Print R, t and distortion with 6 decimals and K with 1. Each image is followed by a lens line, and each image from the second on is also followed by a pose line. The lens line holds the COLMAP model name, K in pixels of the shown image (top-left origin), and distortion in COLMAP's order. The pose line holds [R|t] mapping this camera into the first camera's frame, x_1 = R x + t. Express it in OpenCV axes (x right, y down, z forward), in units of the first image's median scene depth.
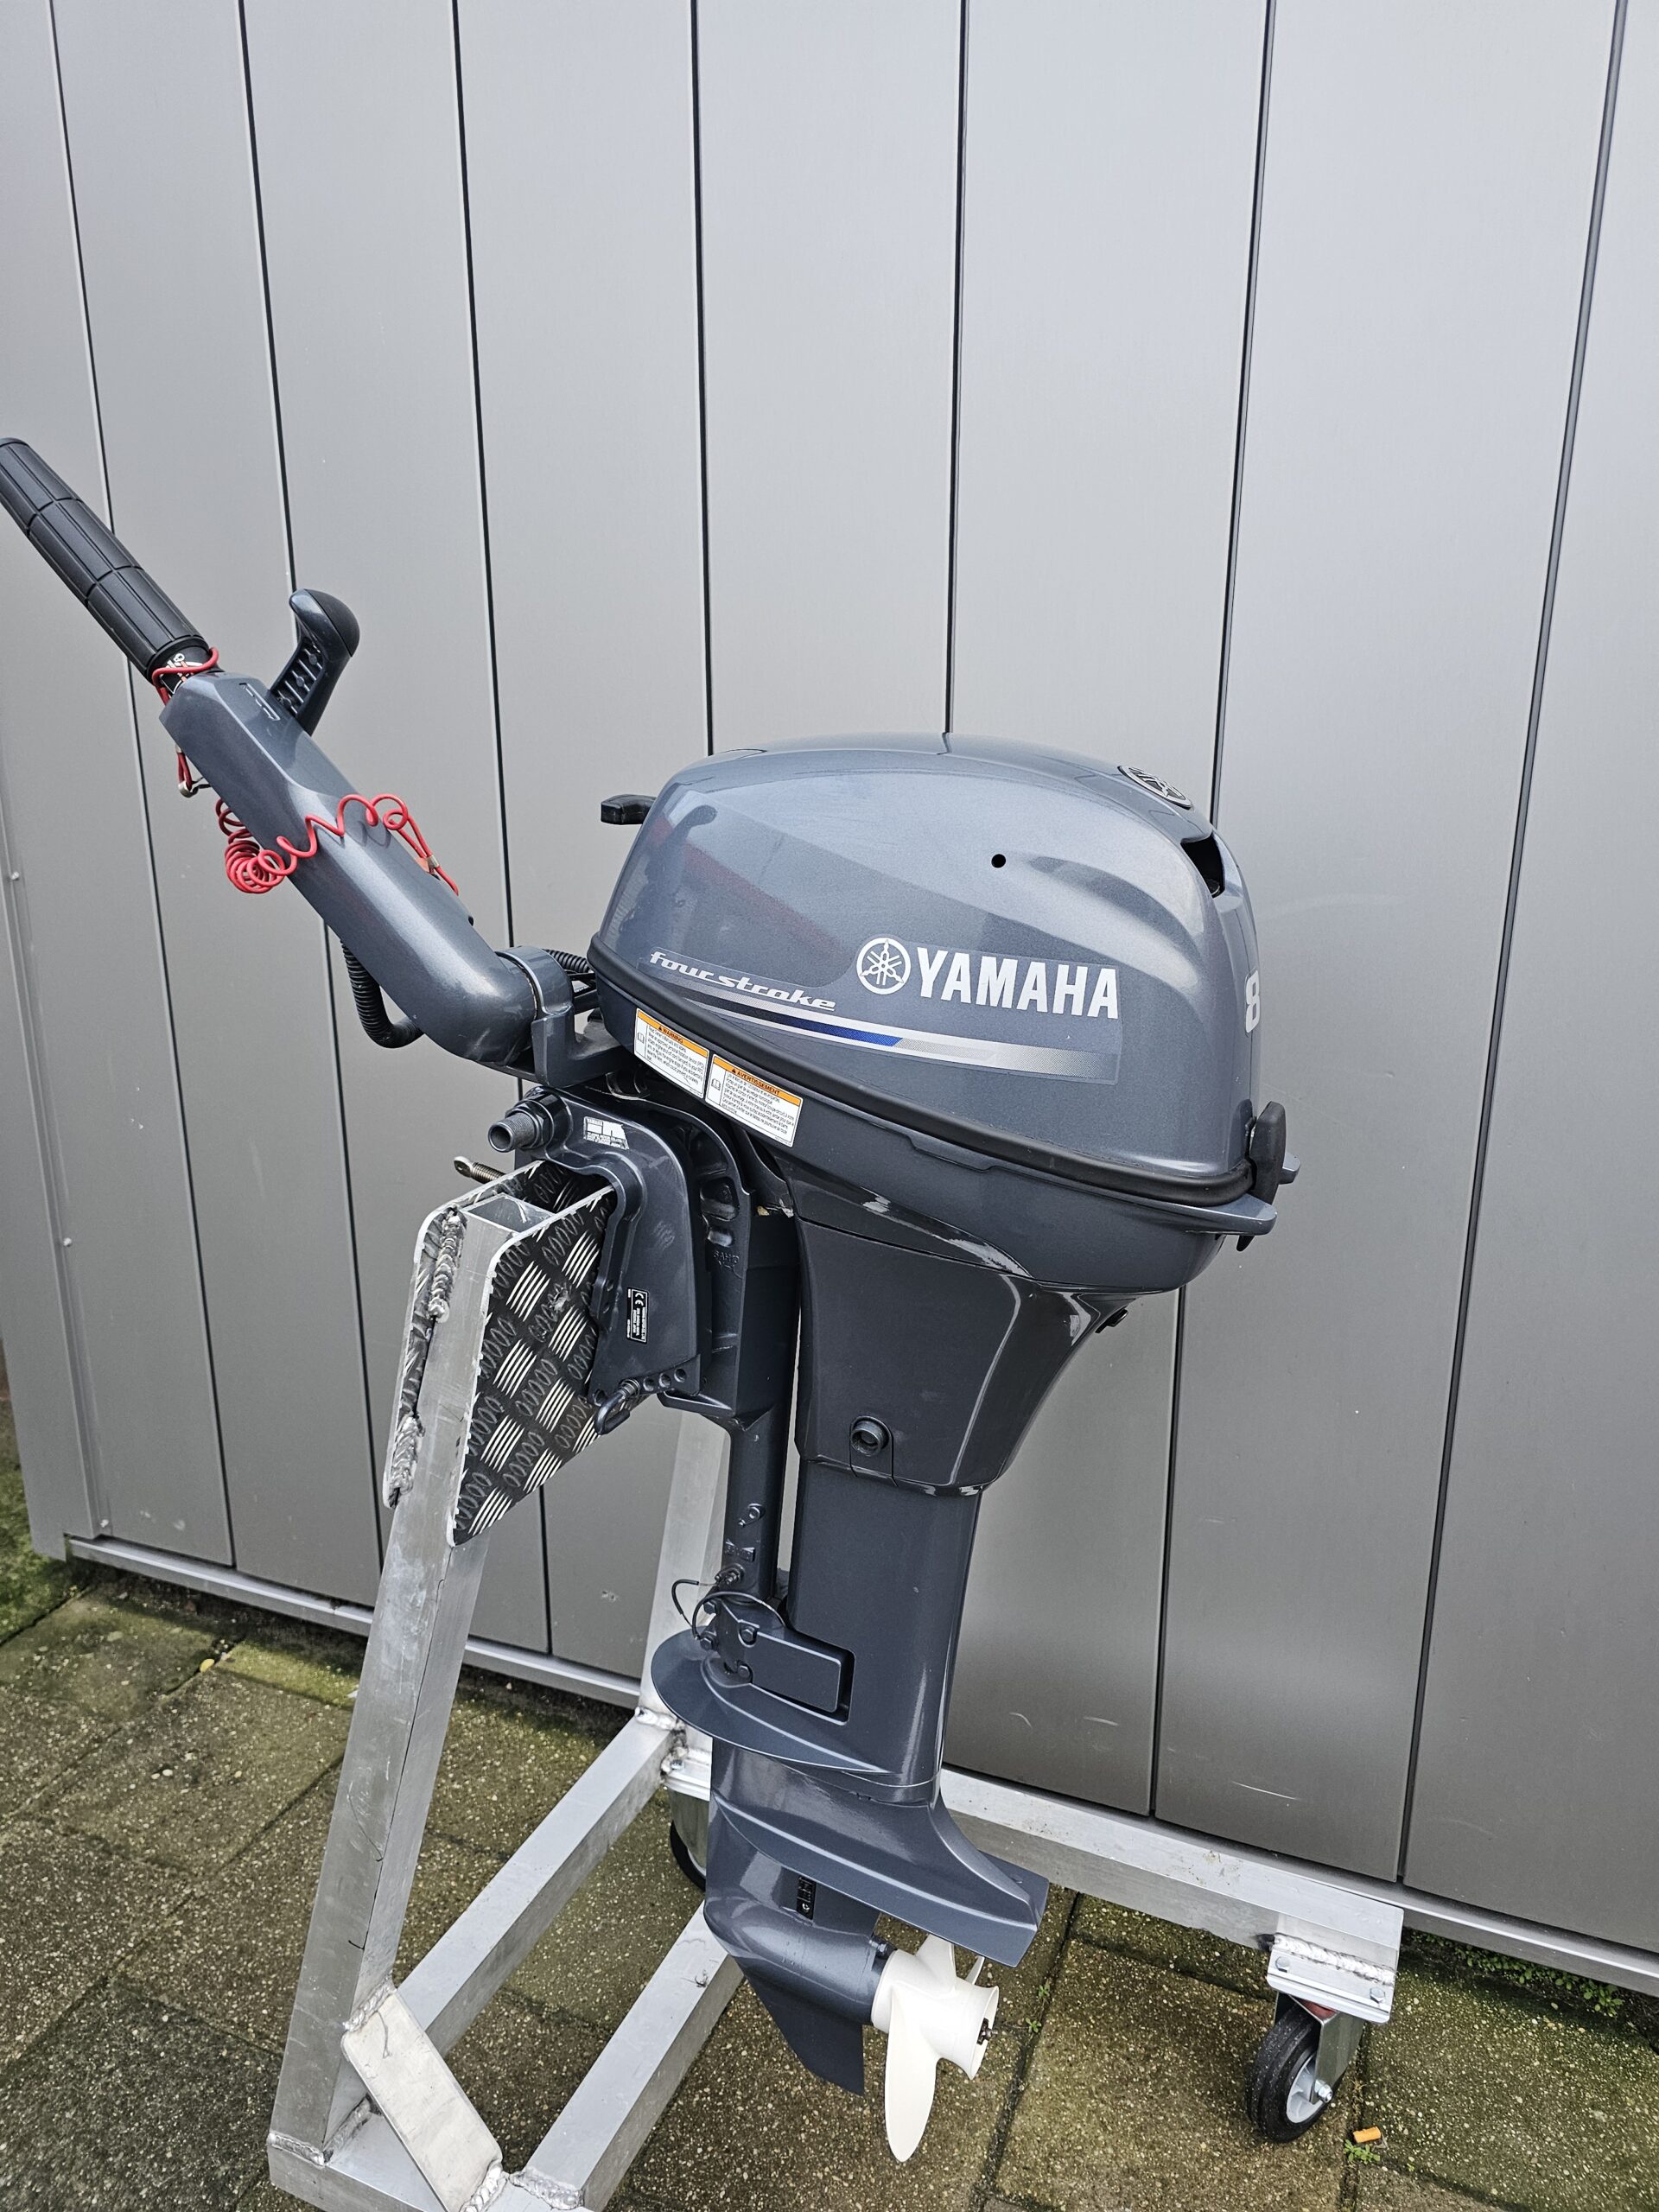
lens RADIAL K [[1491.8, 0, 829.0], [0, 1491.8, 1104.3], [0, 0, 1]] dist [-0.003469, -0.002618]
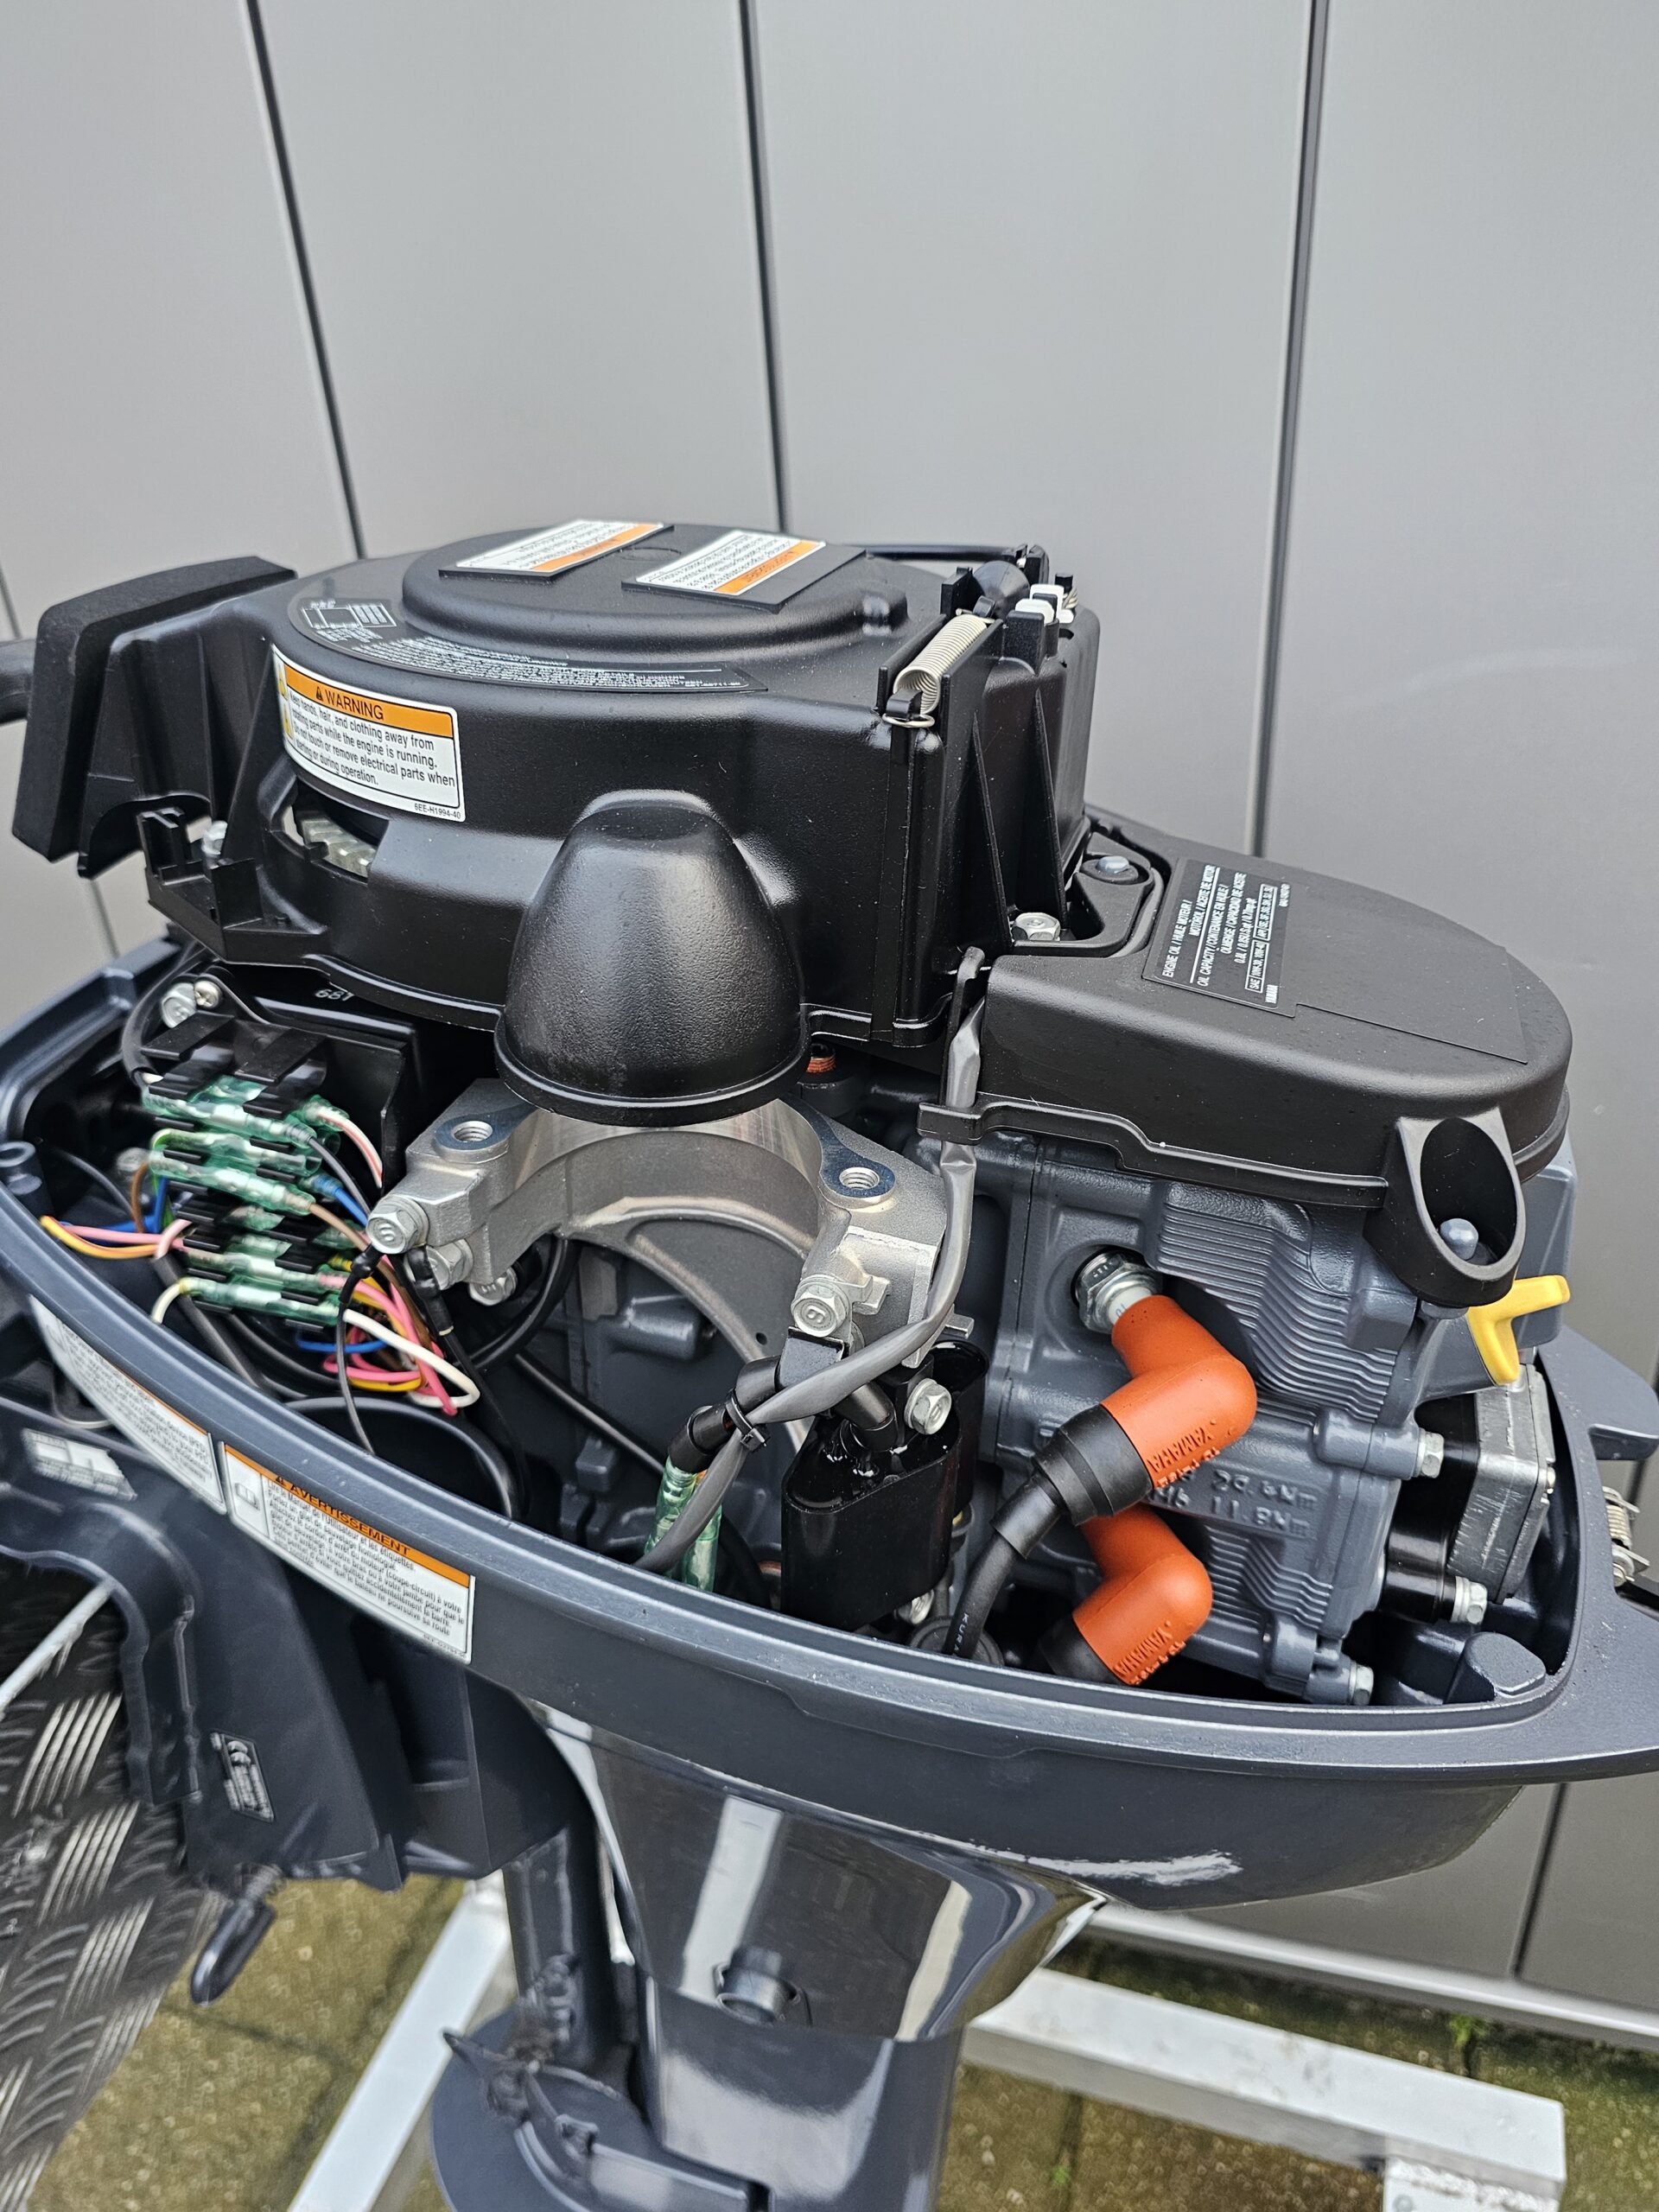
lens RADIAL K [[1491.8, 0, 830.1], [0, 1491.8, 1105.6], [0, 0, 1]] dist [-0.003469, -0.002618]
pose [[0.991367, -0.108402, 0.073761, 0.032617], [0.088935, 0.969306, 0.229210, -0.114449], [-0.096344, -0.220671, 0.970578, 0.414531]]
